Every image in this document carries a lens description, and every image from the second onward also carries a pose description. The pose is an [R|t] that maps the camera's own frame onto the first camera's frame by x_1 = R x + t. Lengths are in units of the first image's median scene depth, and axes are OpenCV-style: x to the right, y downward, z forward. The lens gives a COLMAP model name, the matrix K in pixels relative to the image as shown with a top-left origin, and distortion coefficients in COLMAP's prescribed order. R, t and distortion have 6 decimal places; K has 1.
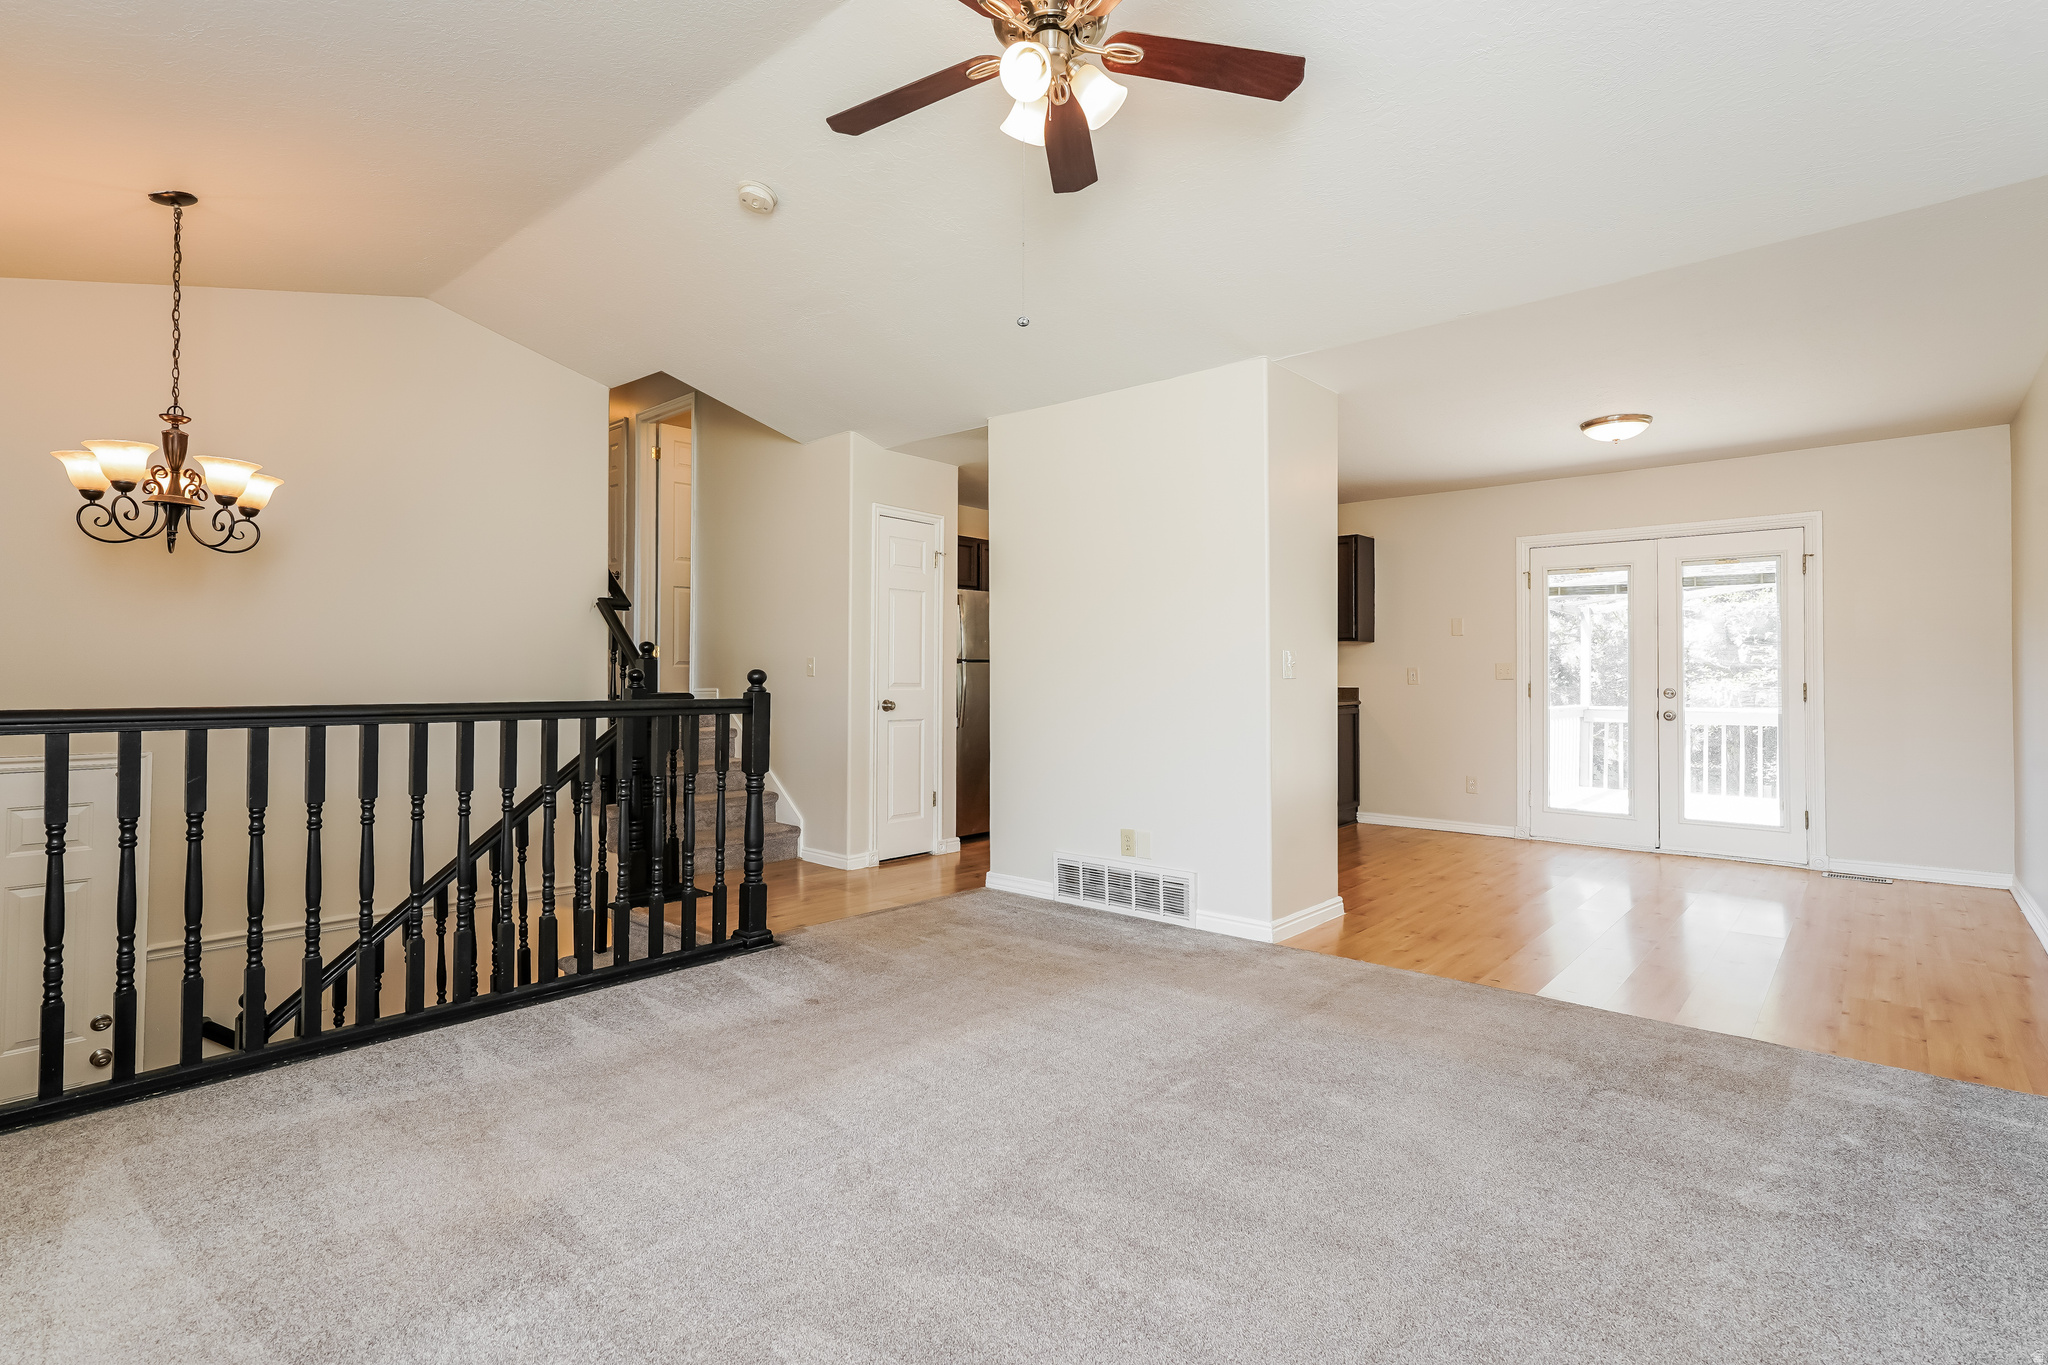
lens RADIAL K [[978.9, 0, 1024.0], [0, 978.9, 674.6], [0, 0, 1]] dist [0.004496, 0.002659]
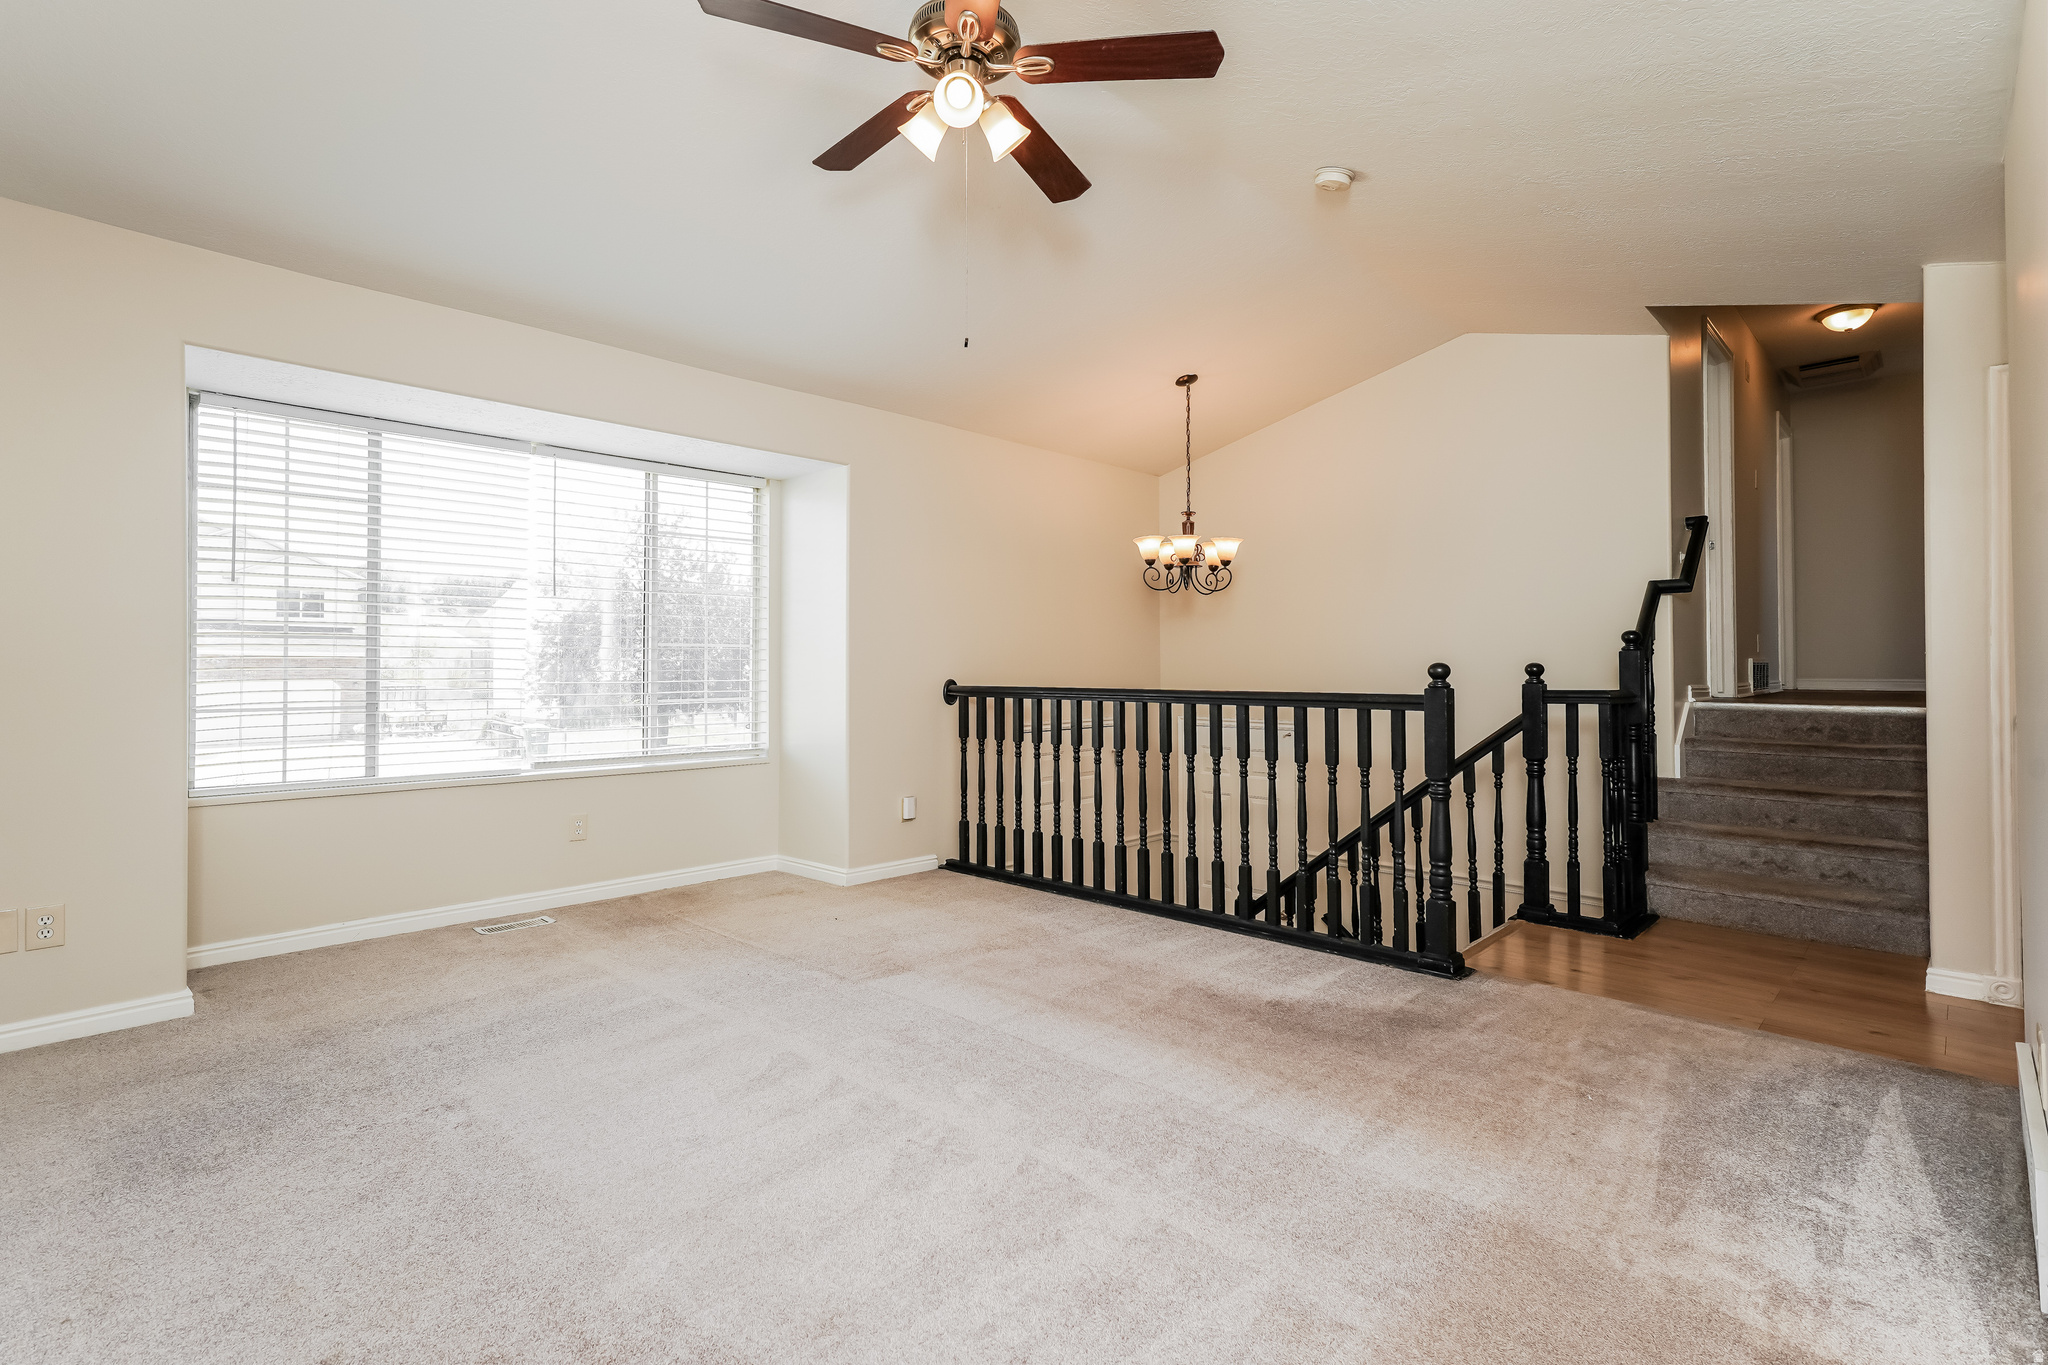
lens RADIAL K [[978.9, 0, 1019.4], [0, 978.9, 666.0], [0, 0, 1]] dist [0.004496, 0.002659]
pose [[-0.056506, -0.006358, -0.998382, 0.686812], [0.006611, 0.999955, -0.006742, 0.001643], [0.998380, -0.006981, -0.056461, 0.710024]]
